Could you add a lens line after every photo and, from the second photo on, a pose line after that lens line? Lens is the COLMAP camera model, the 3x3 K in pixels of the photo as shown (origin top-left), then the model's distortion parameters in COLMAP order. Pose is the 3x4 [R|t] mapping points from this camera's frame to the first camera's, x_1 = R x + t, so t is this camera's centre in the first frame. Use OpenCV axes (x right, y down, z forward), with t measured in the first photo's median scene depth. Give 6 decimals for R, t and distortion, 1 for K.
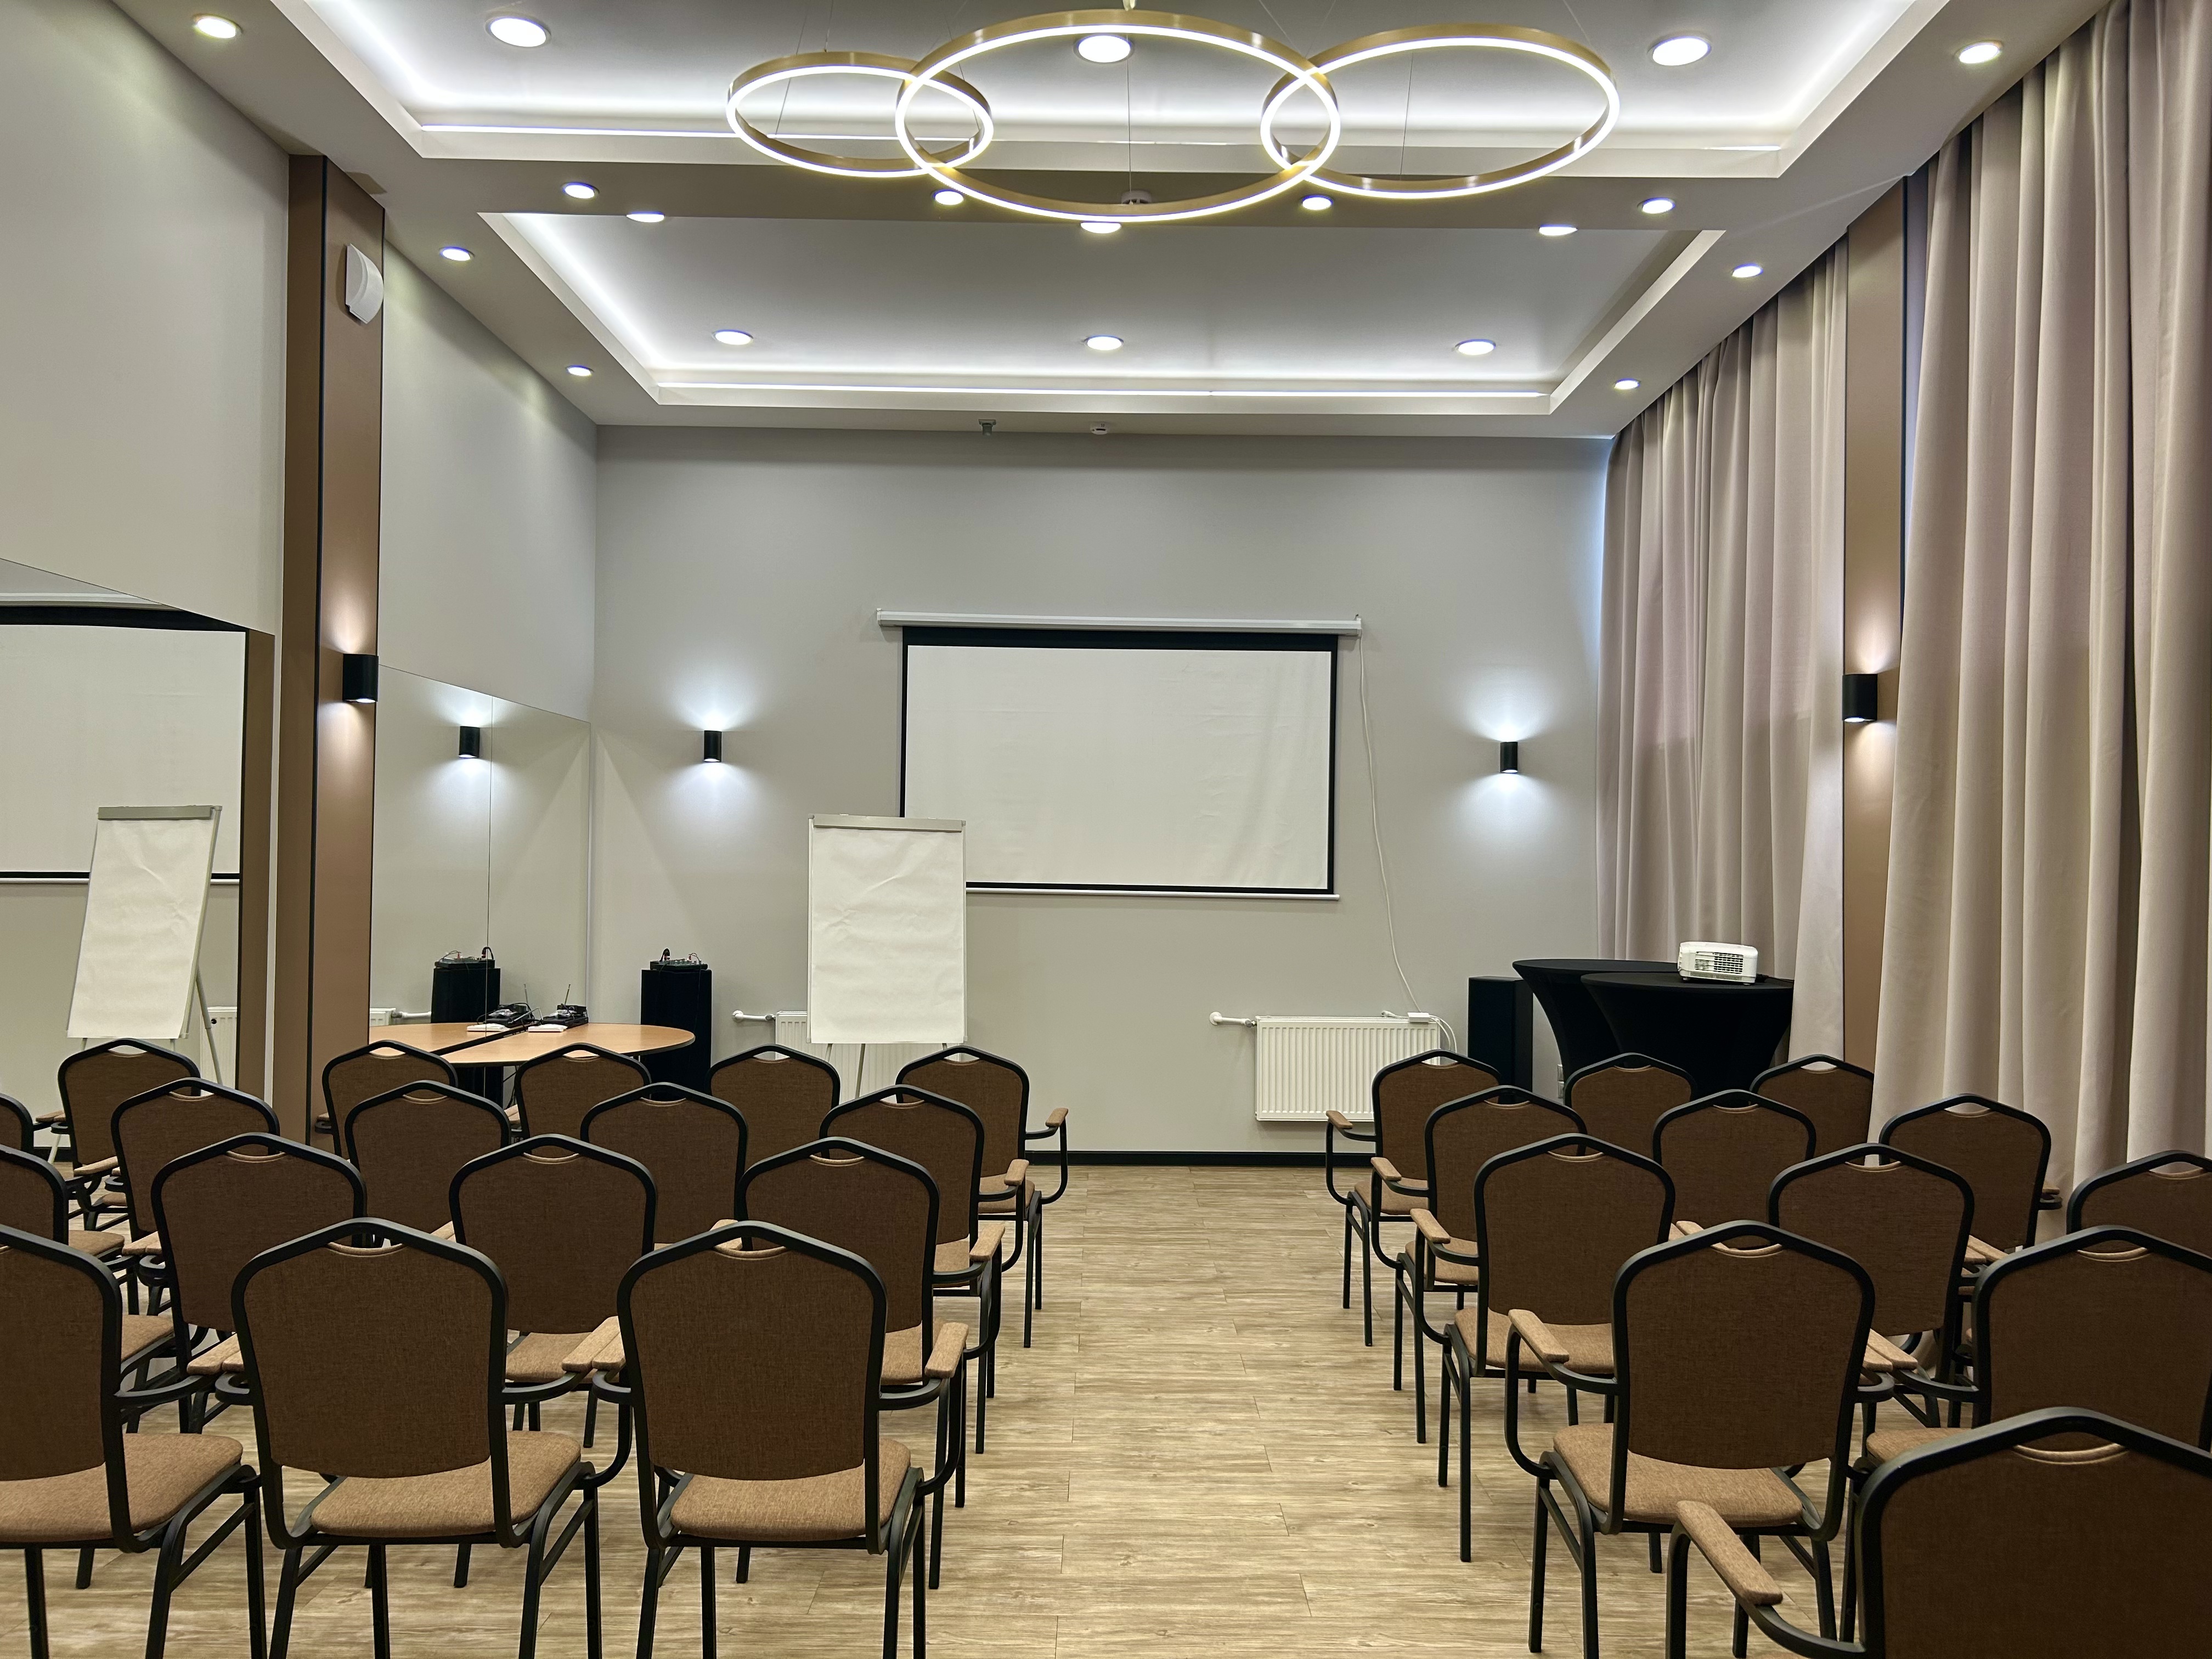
lens RADIAL K [[1672.4, 0, 1103.4], [0, 1672.4, 837.4], [0, 0, 1]] dist [0.058915, -0.058549]
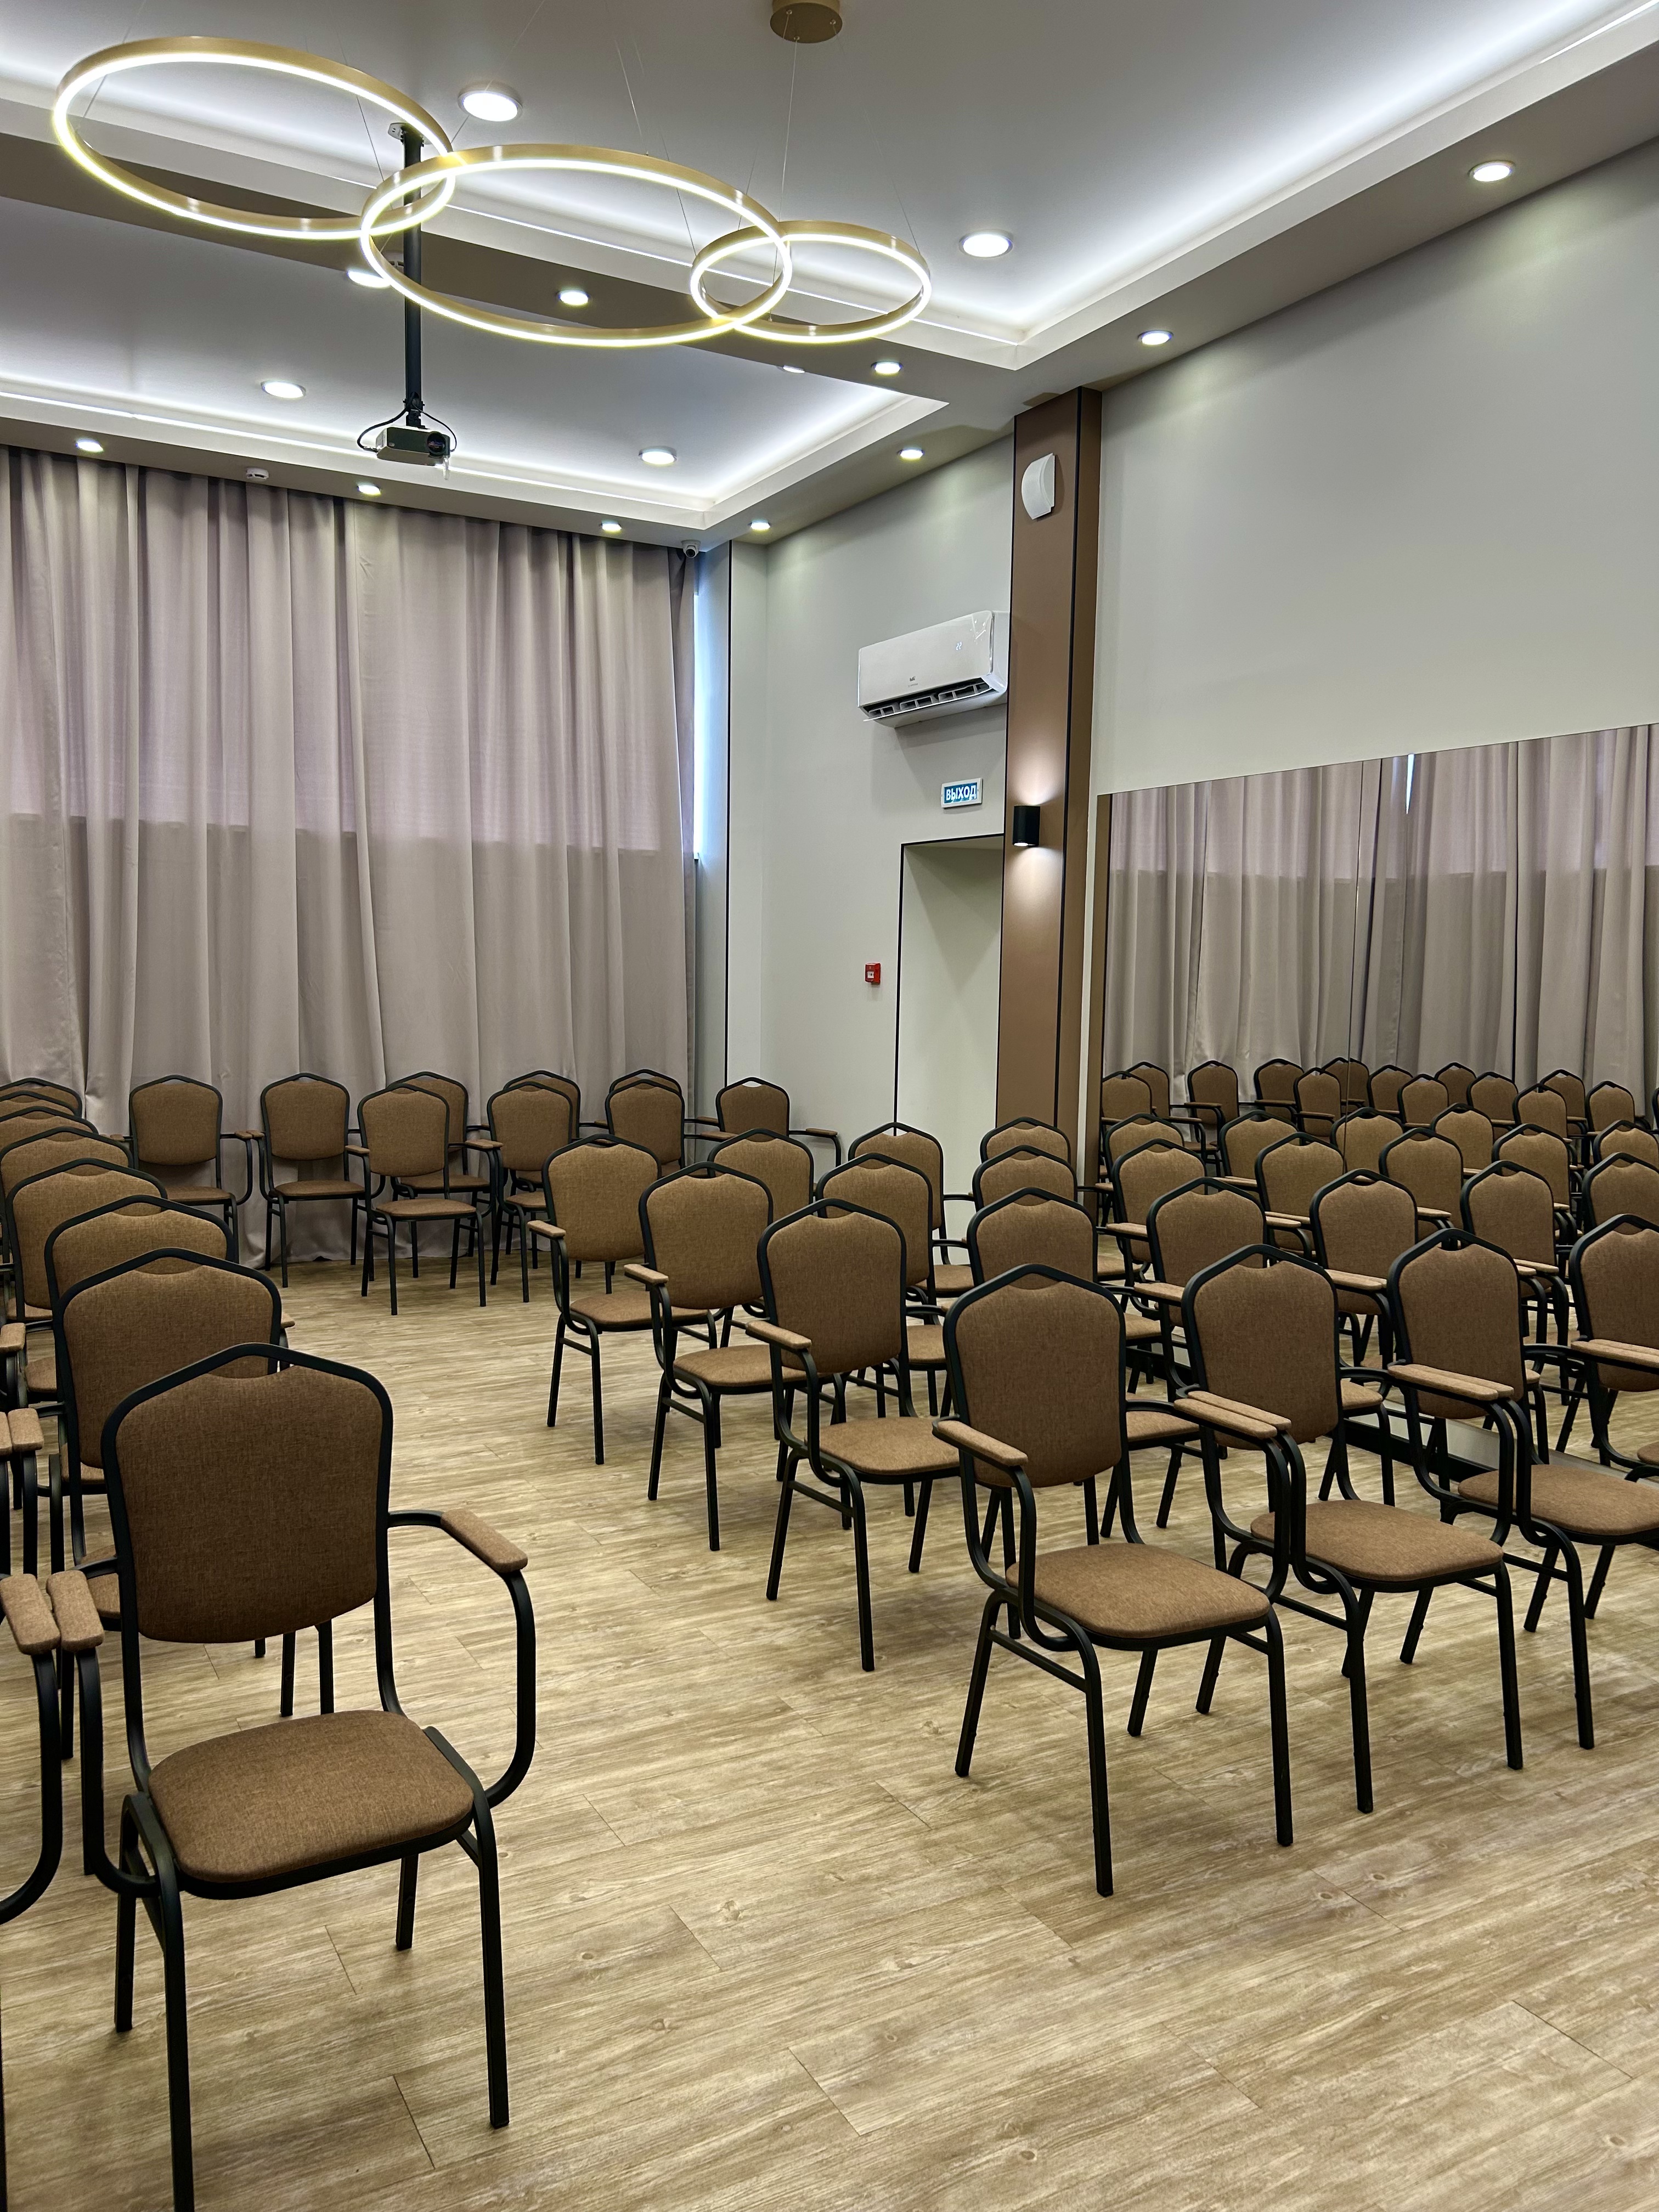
lens RADIAL K [[1672.4, 0, 836.5], [0, 1672.4, 1106.0], [0, 0, 1]] dist [0.058915, -0.058549]
pose [[-0.871222, 0.011352, -0.490758, 0.277395], [-0.019976, 0.998085, 0.058550, 0.027337], [0.490483, 0.060814, -0.869326, 1.430376]]
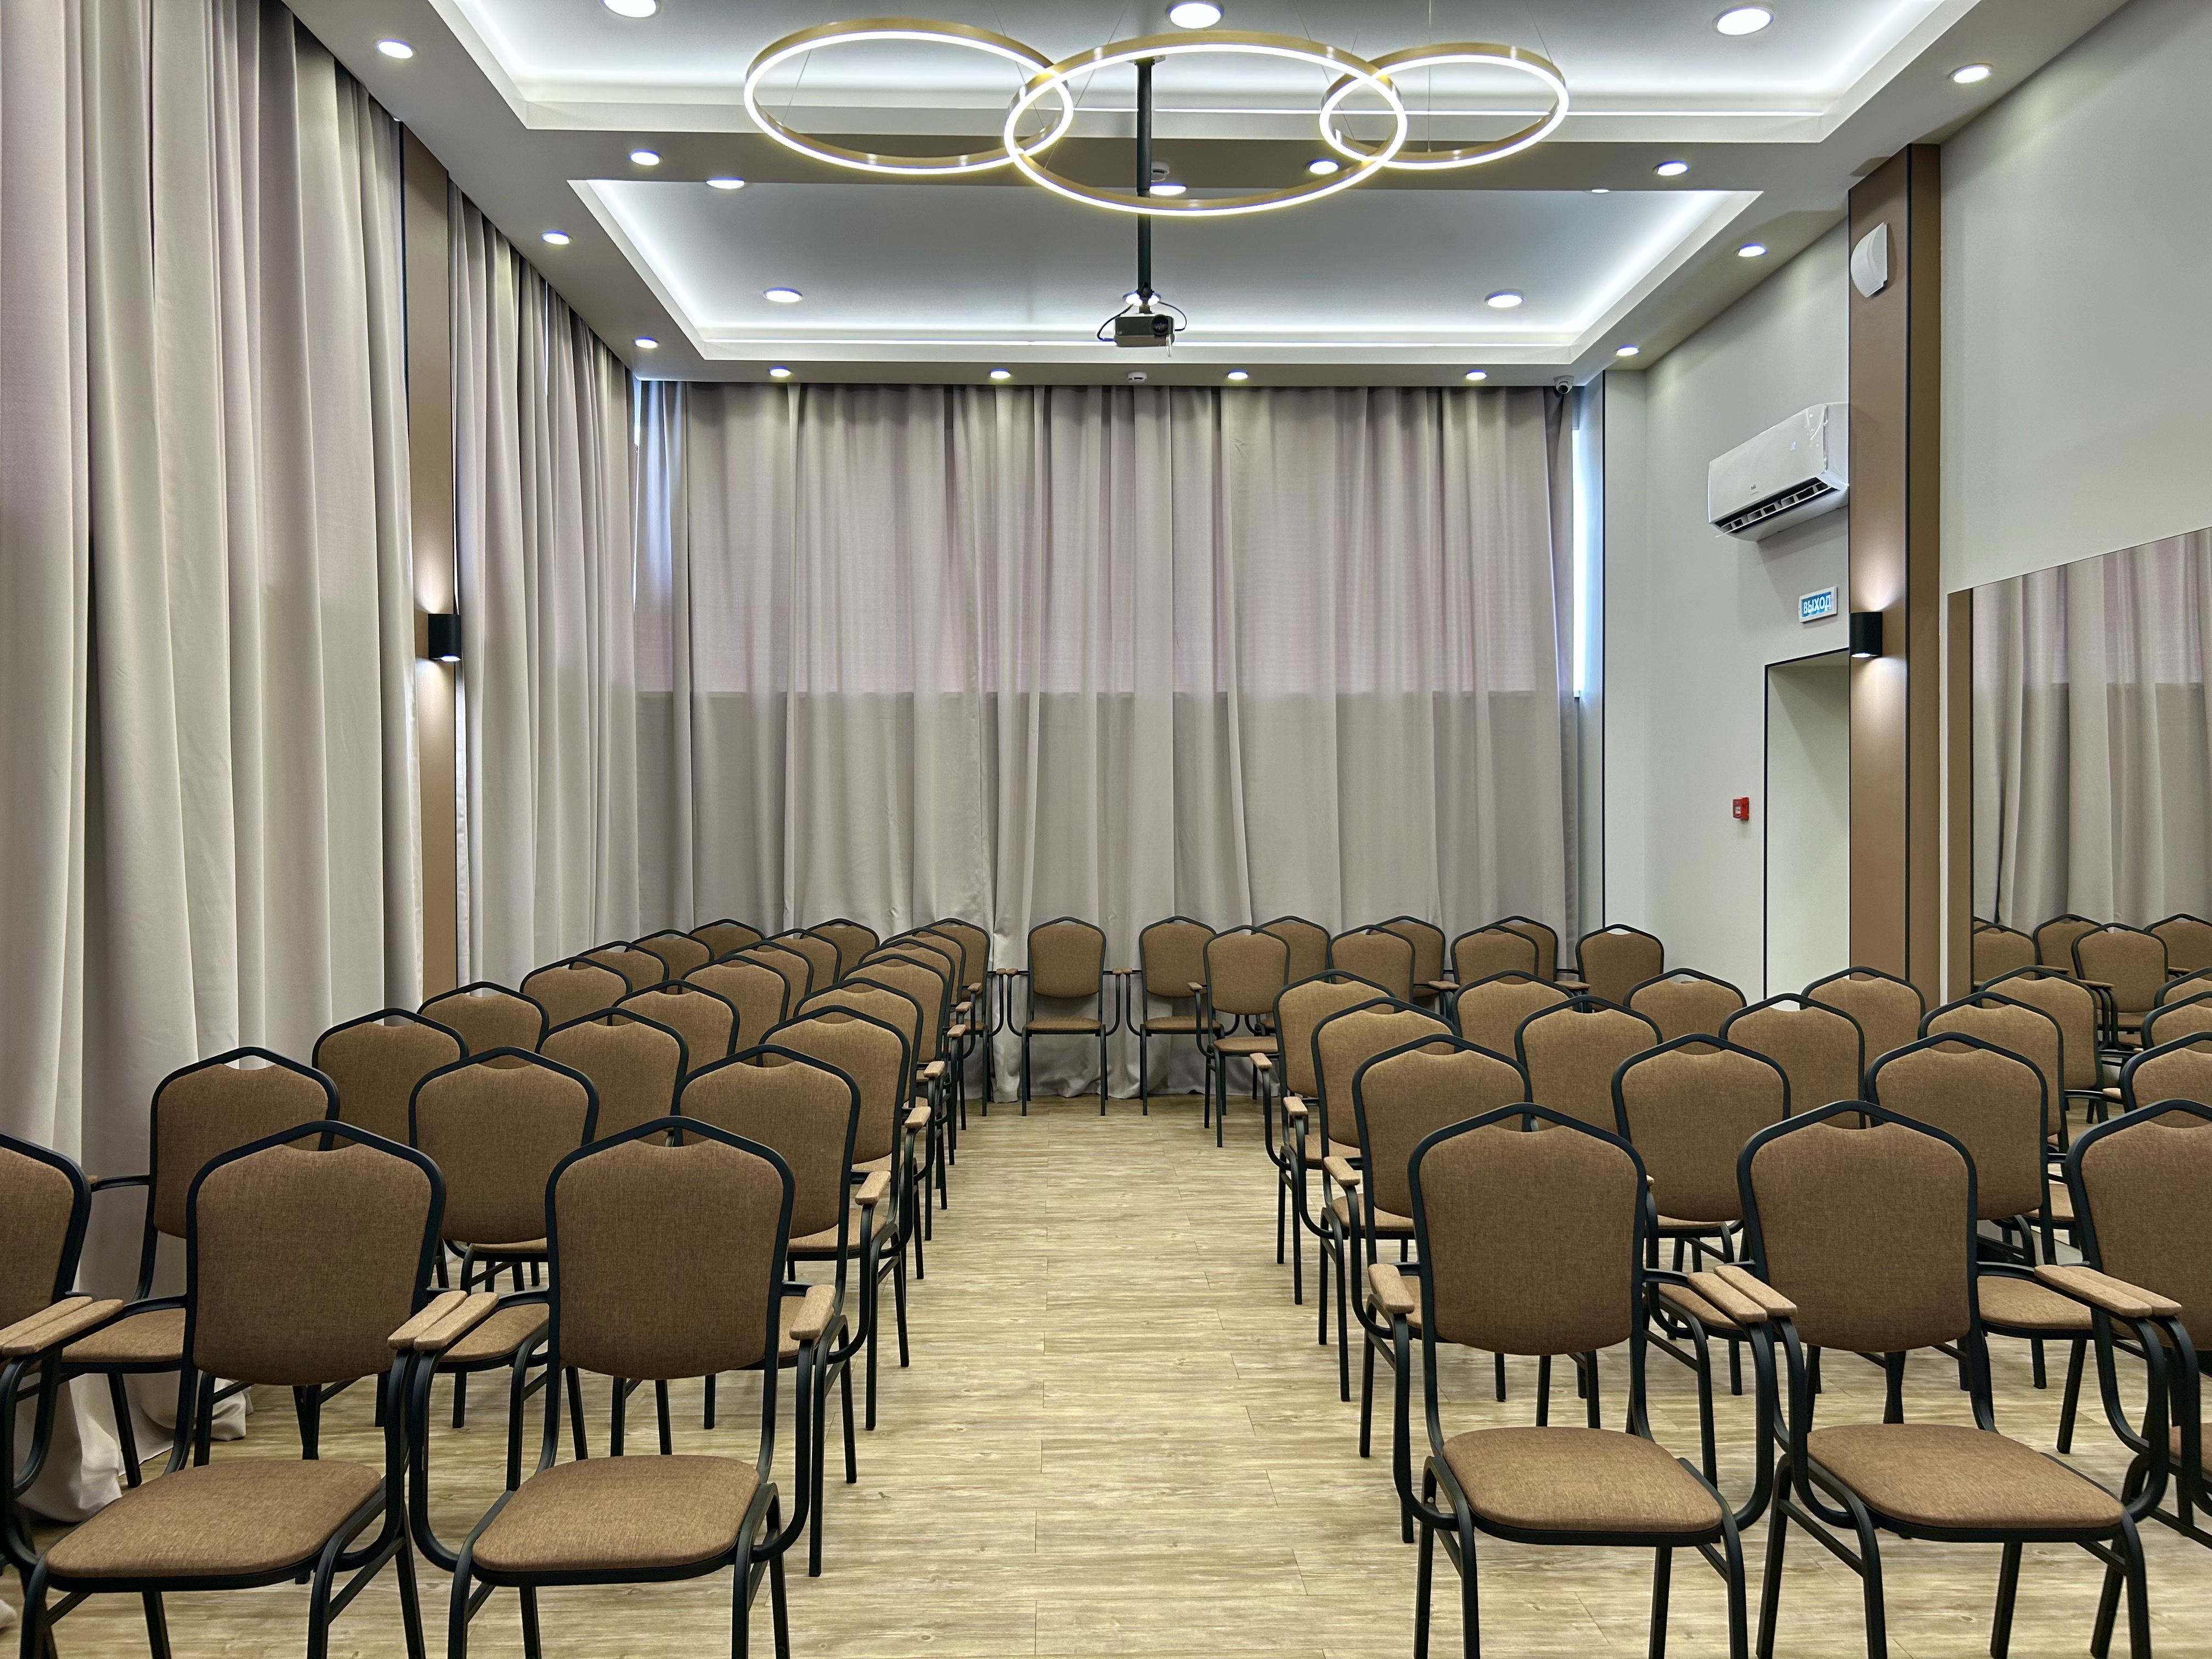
lens RADIAL K [[1672.4, 0, 1109.7], [0, 1672.4, 836.1], [0, 0, 1]] dist [0.058915, -0.058549]
pose [[-0.999366, -0.010768, -0.033949, 0.074926], [-0.010359, 0.999872, -0.012176, 0.039047], [0.034076, -0.011817, -0.999349, 1.488565]]
